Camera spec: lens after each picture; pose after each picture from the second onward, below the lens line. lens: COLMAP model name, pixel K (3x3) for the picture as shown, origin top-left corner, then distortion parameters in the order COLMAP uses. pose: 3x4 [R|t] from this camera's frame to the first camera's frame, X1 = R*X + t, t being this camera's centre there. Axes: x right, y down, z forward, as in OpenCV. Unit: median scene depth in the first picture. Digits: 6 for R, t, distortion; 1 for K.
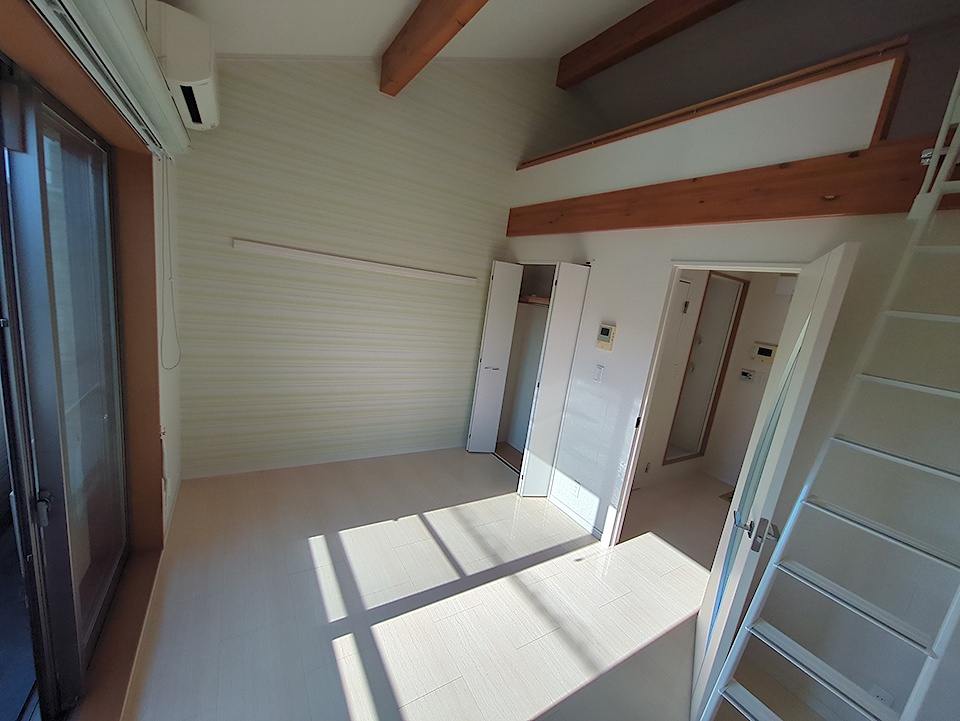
lens RADIAL K [[374.8, 0, 486.4], [0, 374.8, 359.5], [0, 0, 1]] dist [0.001189, 0.000565]
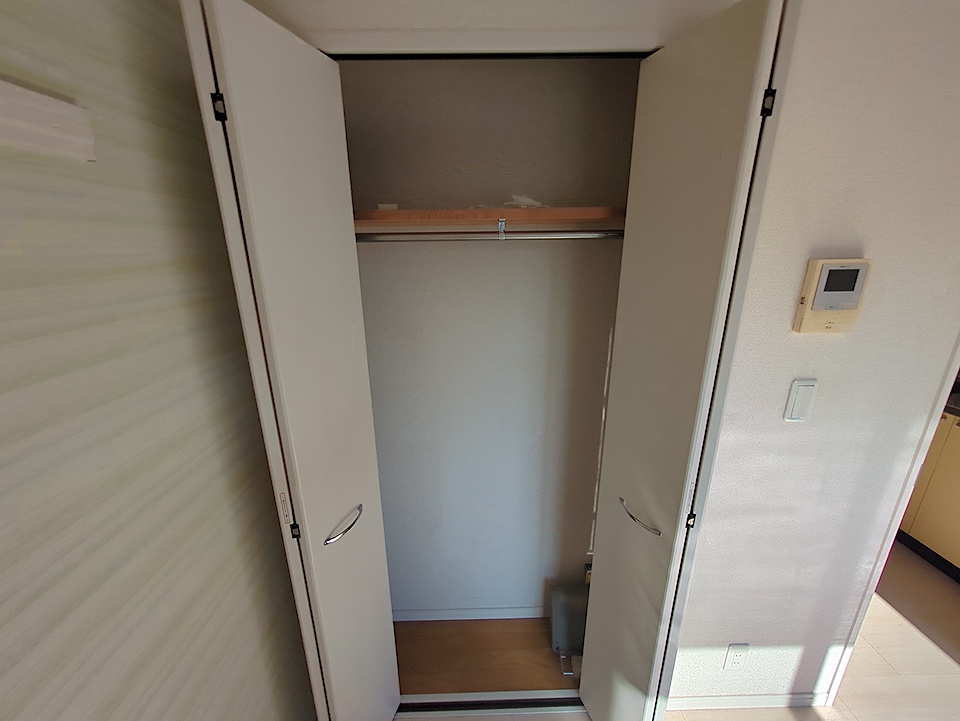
lens RADIAL K [[374.8, 0, 486.4], [0, 374.8, 359.5], [0, 0, 1]] dist [0.001189, 0.000565]
pose [[0.517083, -0.375240, 0.769298, -0.117270], [0.238835, 0.926336, 0.291306, -0.170409], [-0.821939, 0.033106, 0.568613, 1.016952]]
